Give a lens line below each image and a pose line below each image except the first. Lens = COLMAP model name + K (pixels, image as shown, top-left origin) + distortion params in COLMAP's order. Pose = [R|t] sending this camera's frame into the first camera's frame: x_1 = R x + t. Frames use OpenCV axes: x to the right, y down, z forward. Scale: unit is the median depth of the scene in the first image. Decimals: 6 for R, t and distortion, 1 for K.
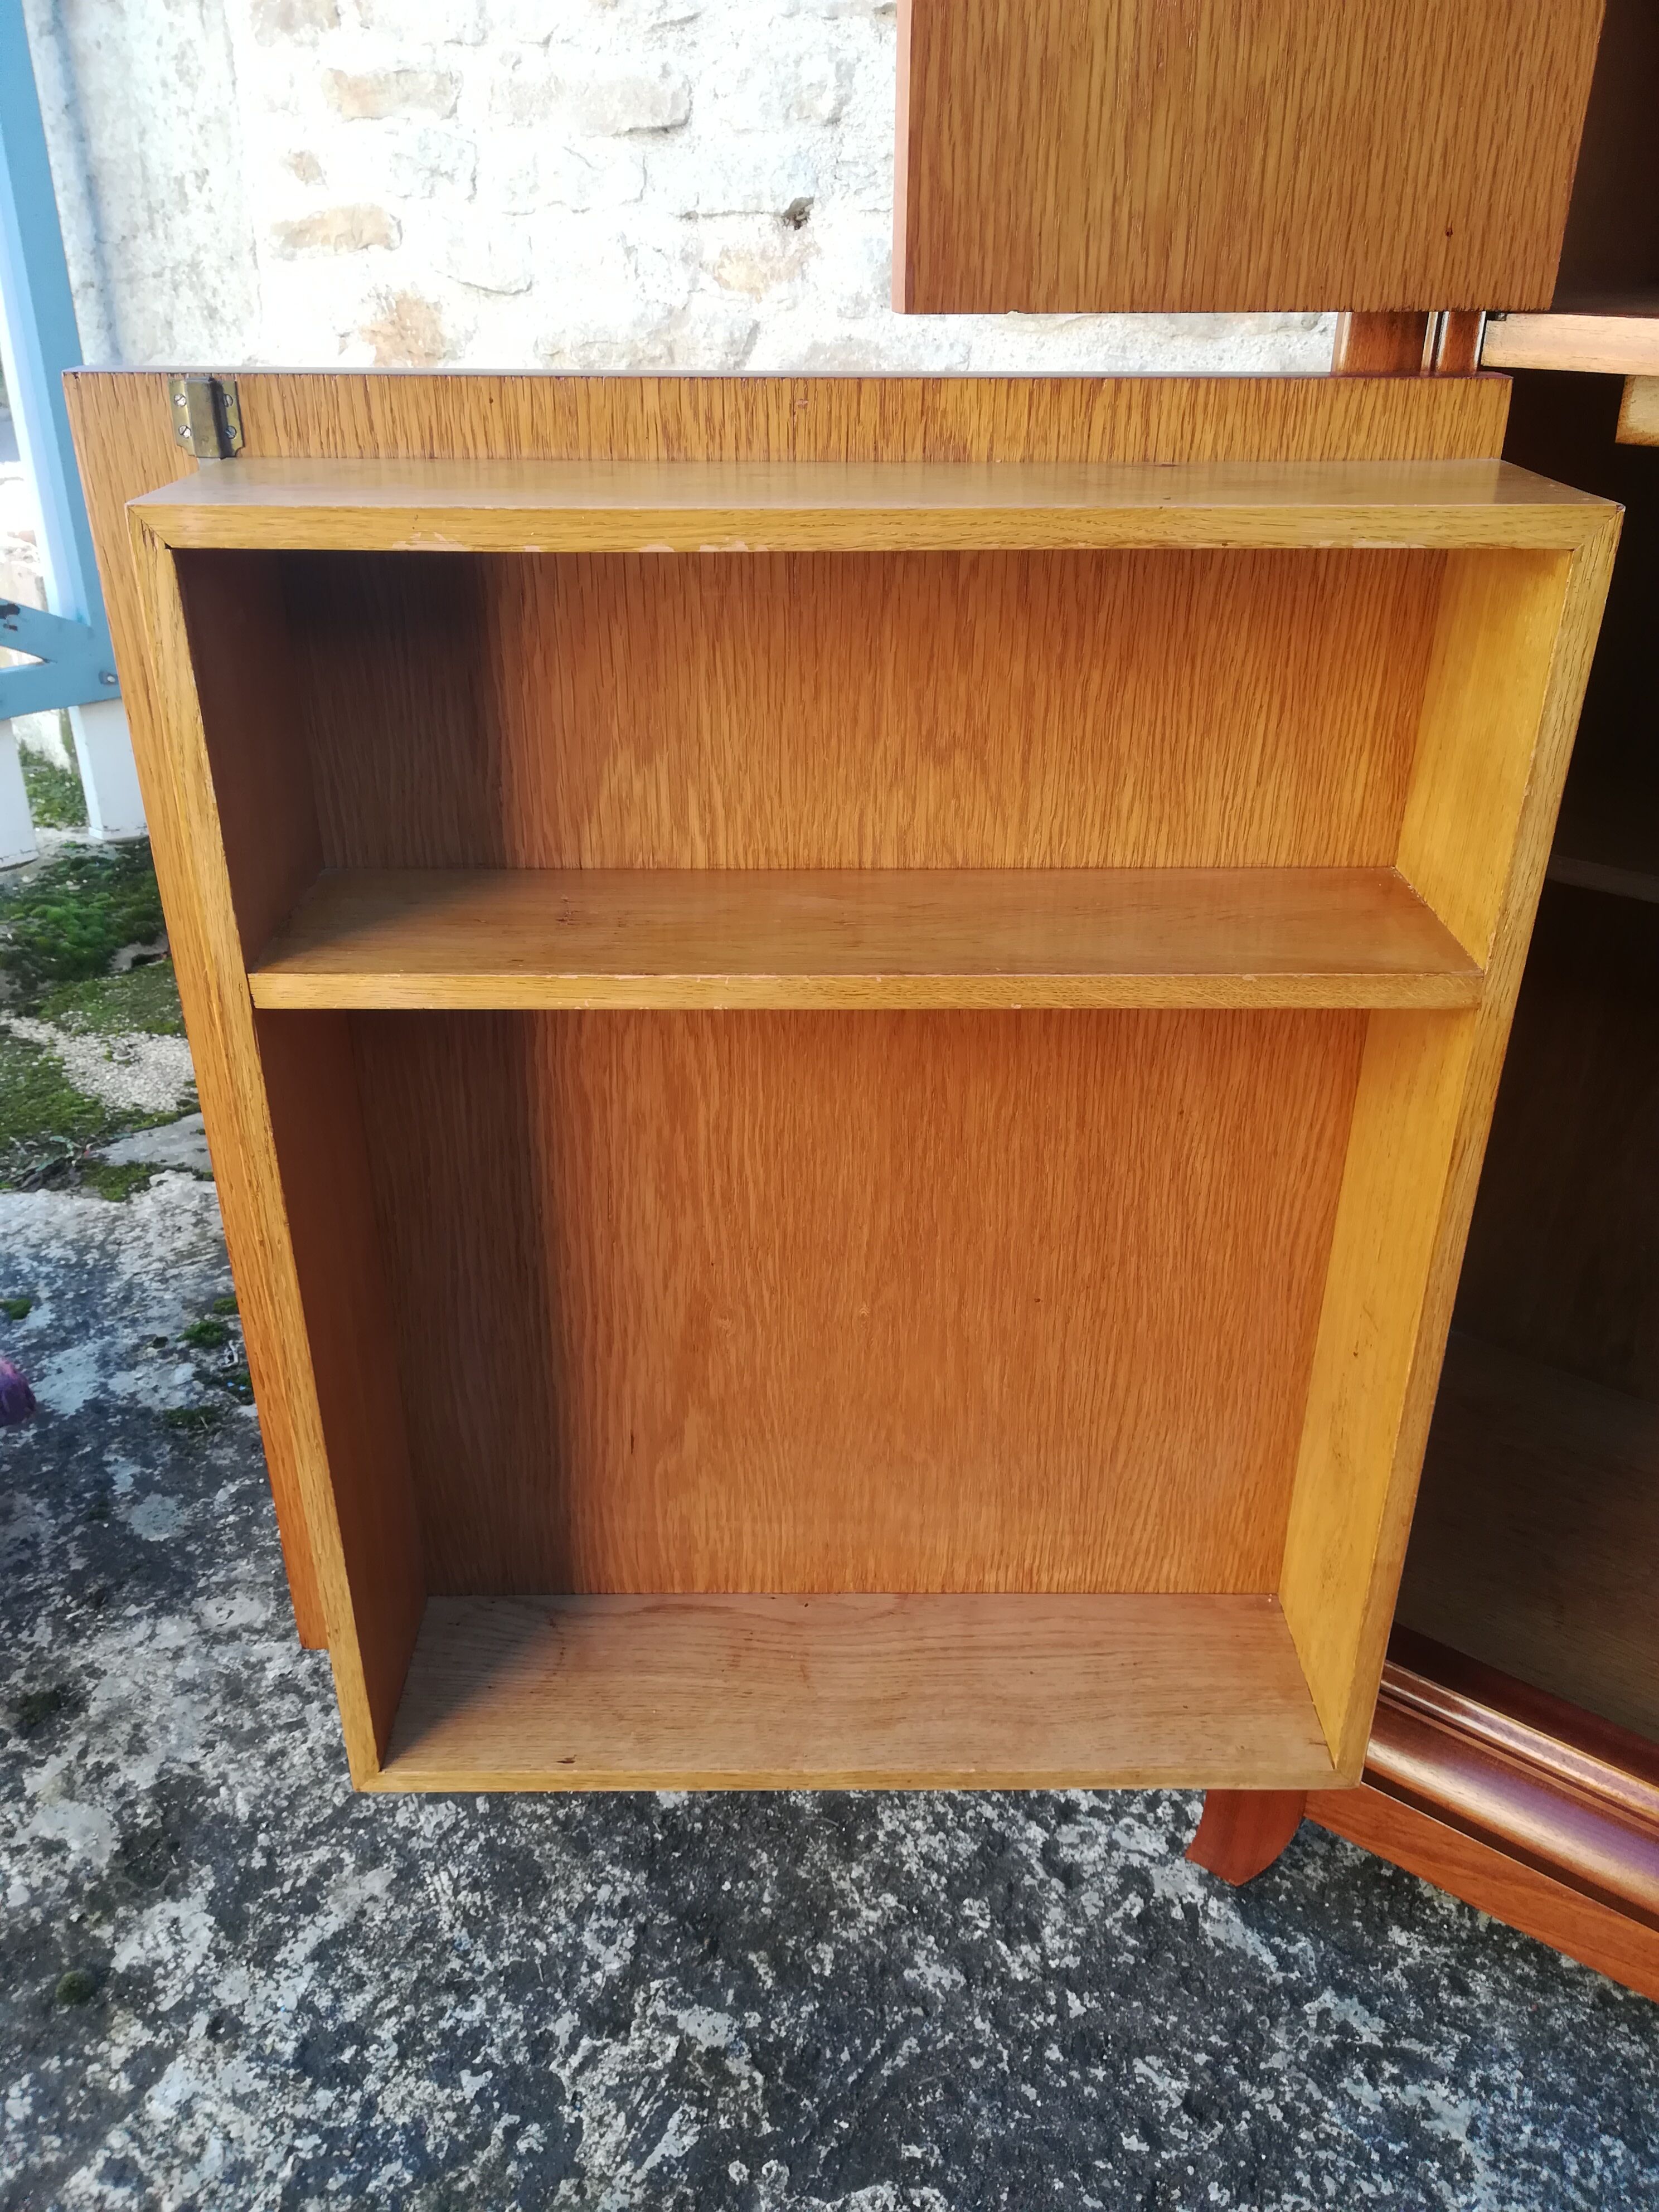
lens RADIAL K [[1735.1, 0, 823.7], [0, 1735.1, 1112.6], [0, 0, 1]] dist [0.057718, -0.075246]
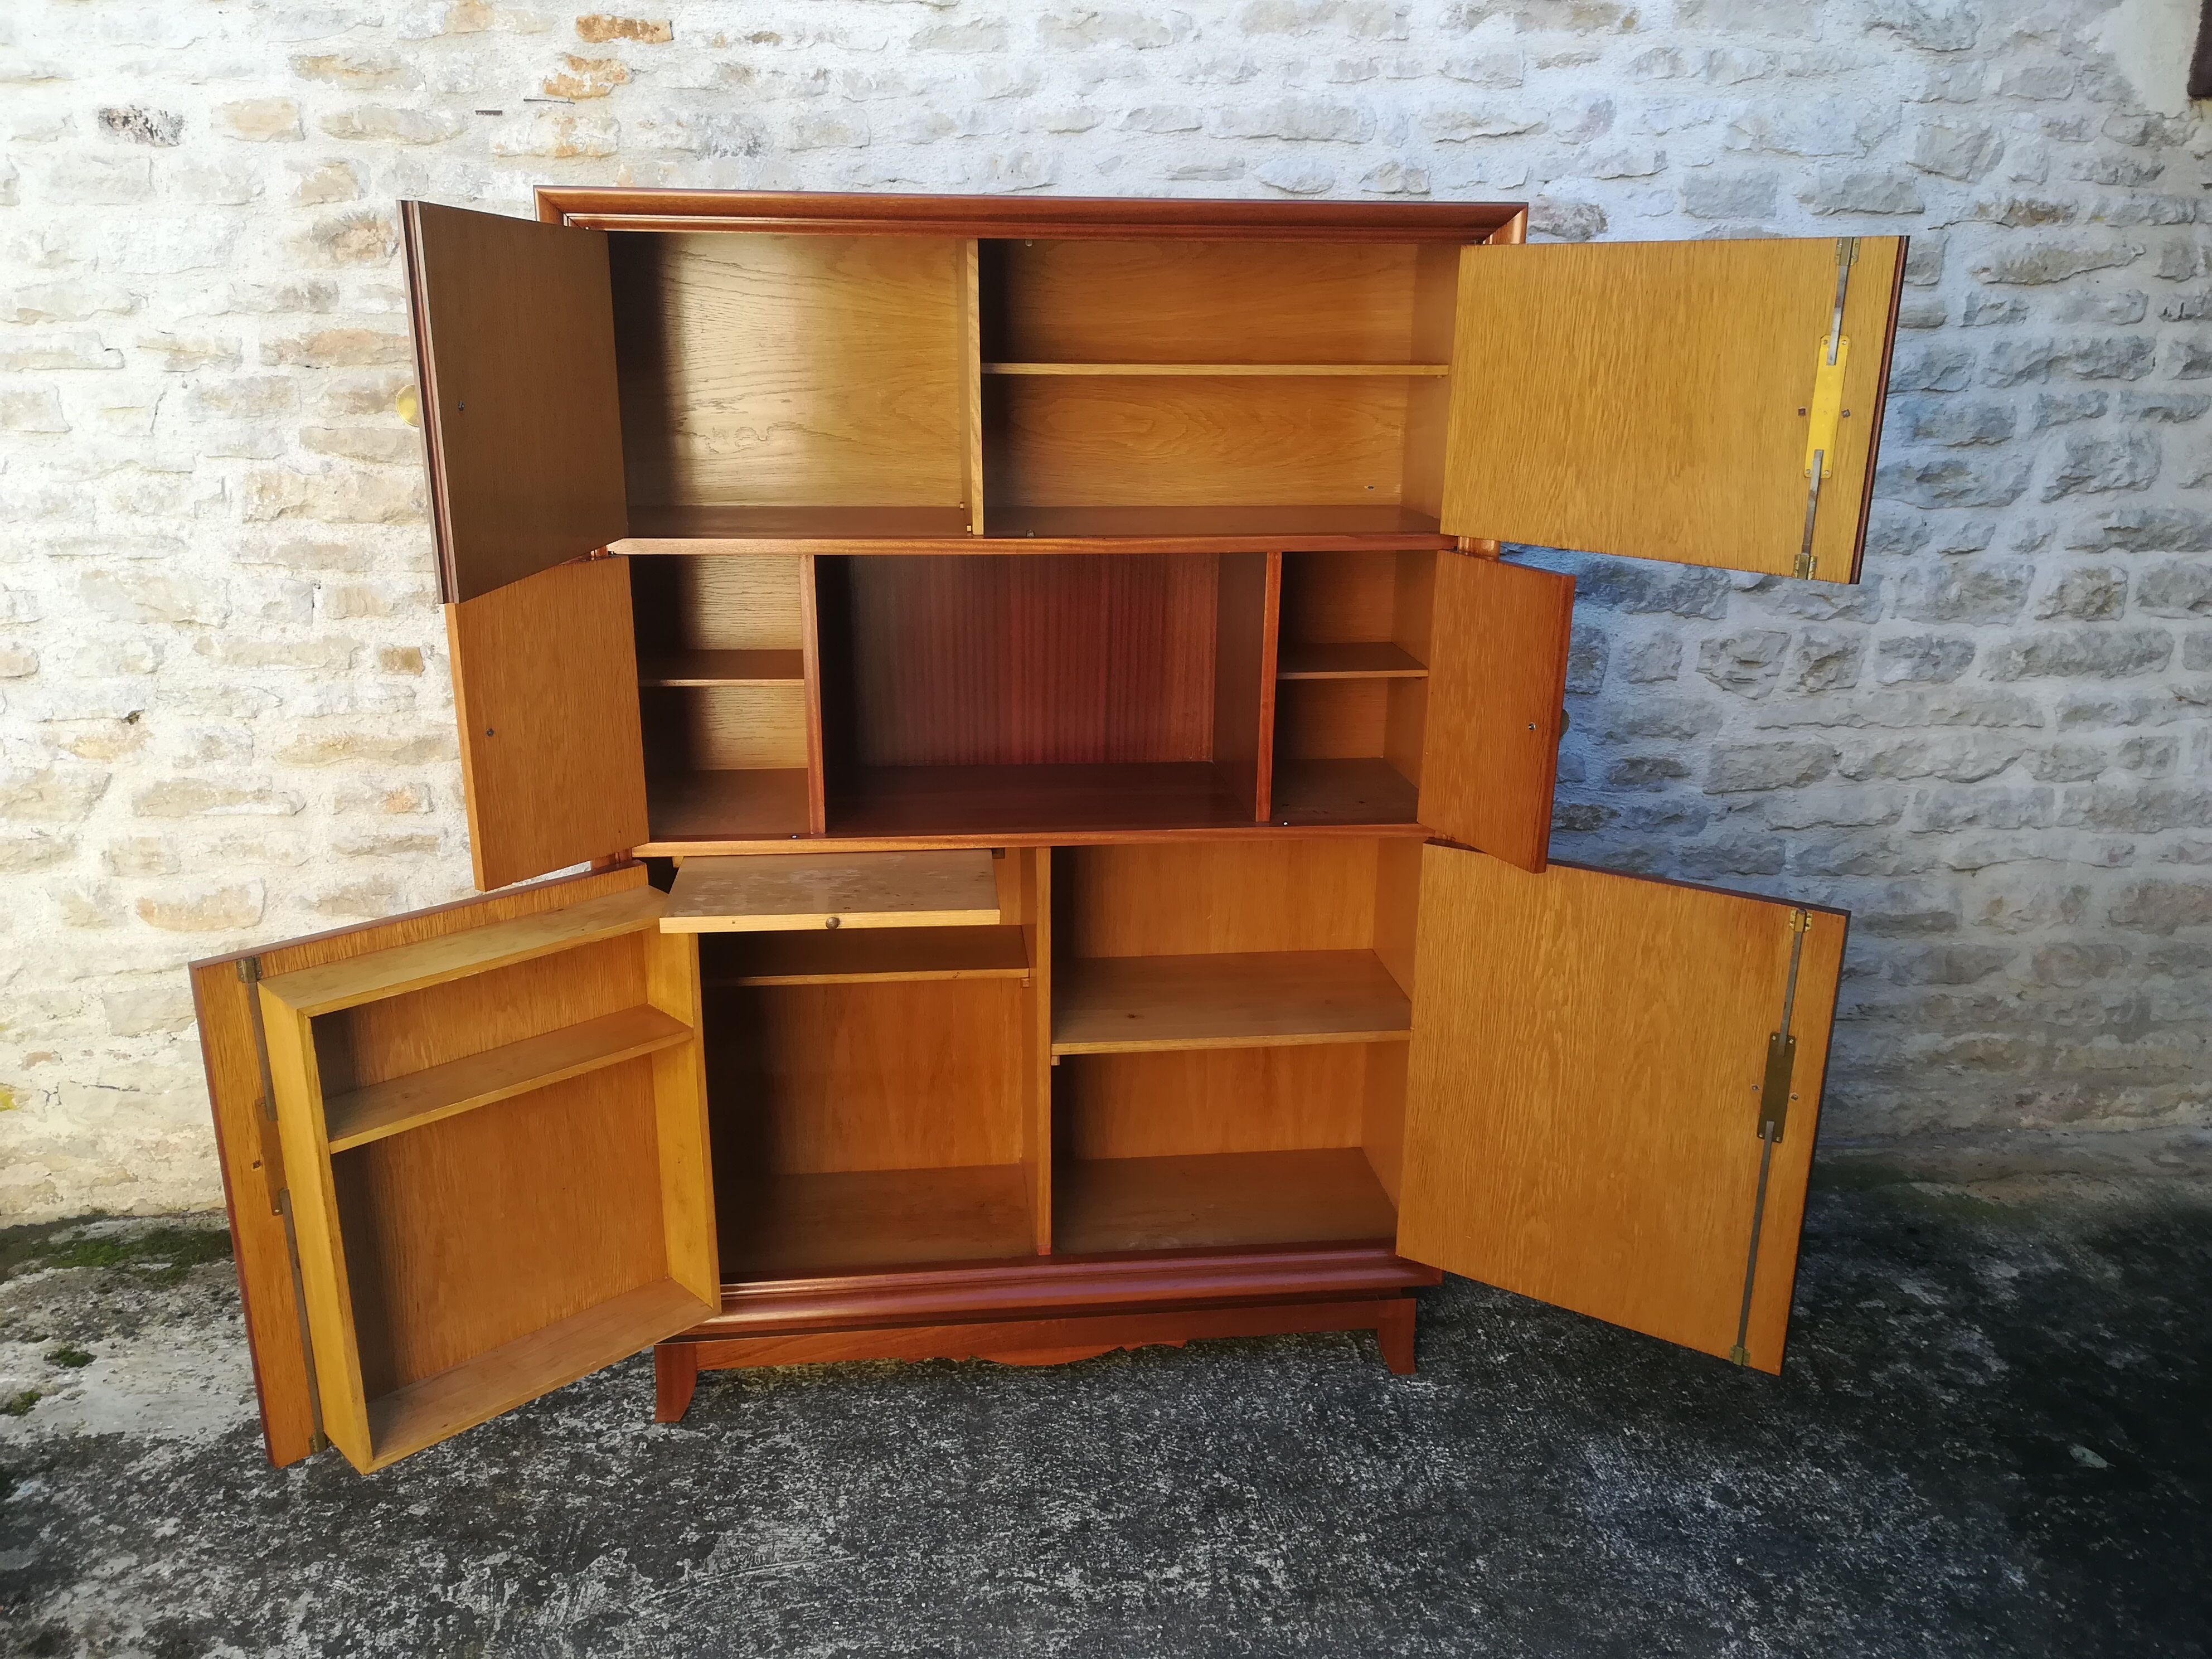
lens RADIAL K [[1735.1, 0, 1103.0], [0, 1735.1, 837.1], [0, 0, 1]] dist [0.057718, -0.075246]
pose [[0.724062, -0.205293, 0.658475, -0.779361], [0.318631, 0.946262, -0.055351, 0.007410], [-0.611726, 0.249888, 0.750565, -1.387457]]
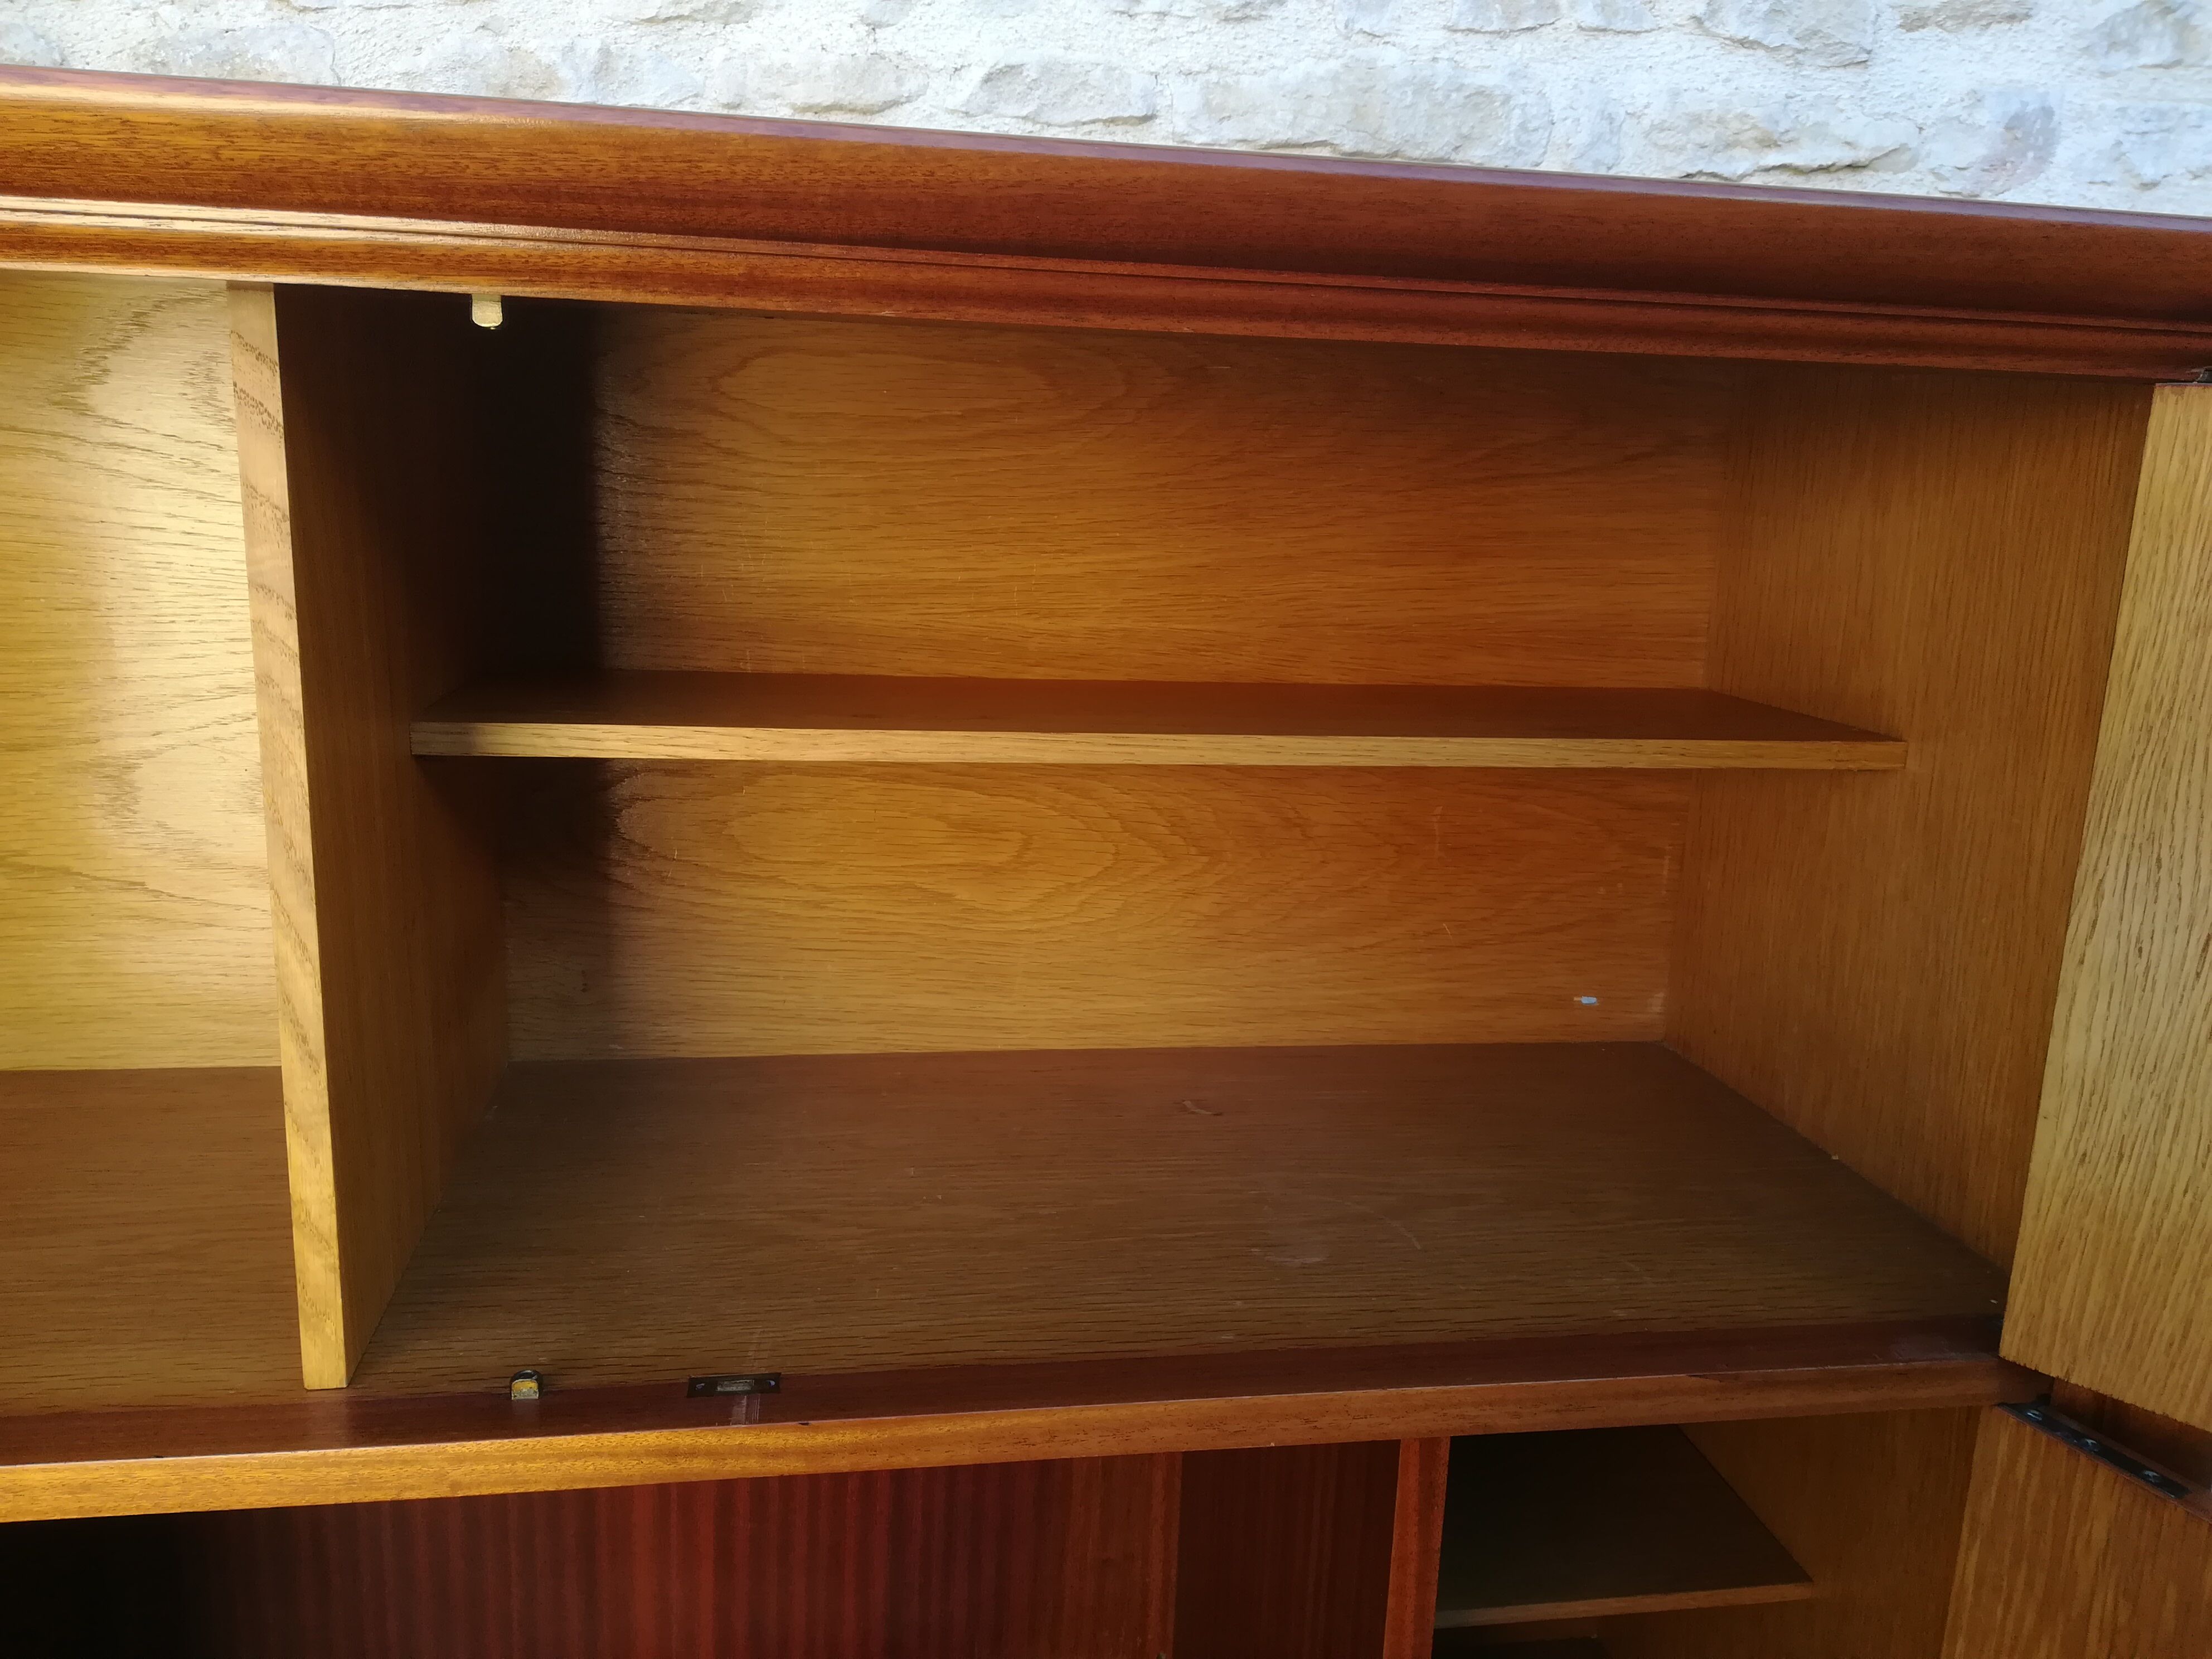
lens RADIAL K [[1735.1, 0, 1098.3], [0, 1735.1, 829.9], [0, 0, 1]] dist [0.057718, -0.075246]
pose [[0.692572, -0.129168, 0.709690, 0.421256], [0.307580, 0.942796, -0.128566, -0.547272], [-0.652487, 0.307328, 0.692684, -0.363481]]
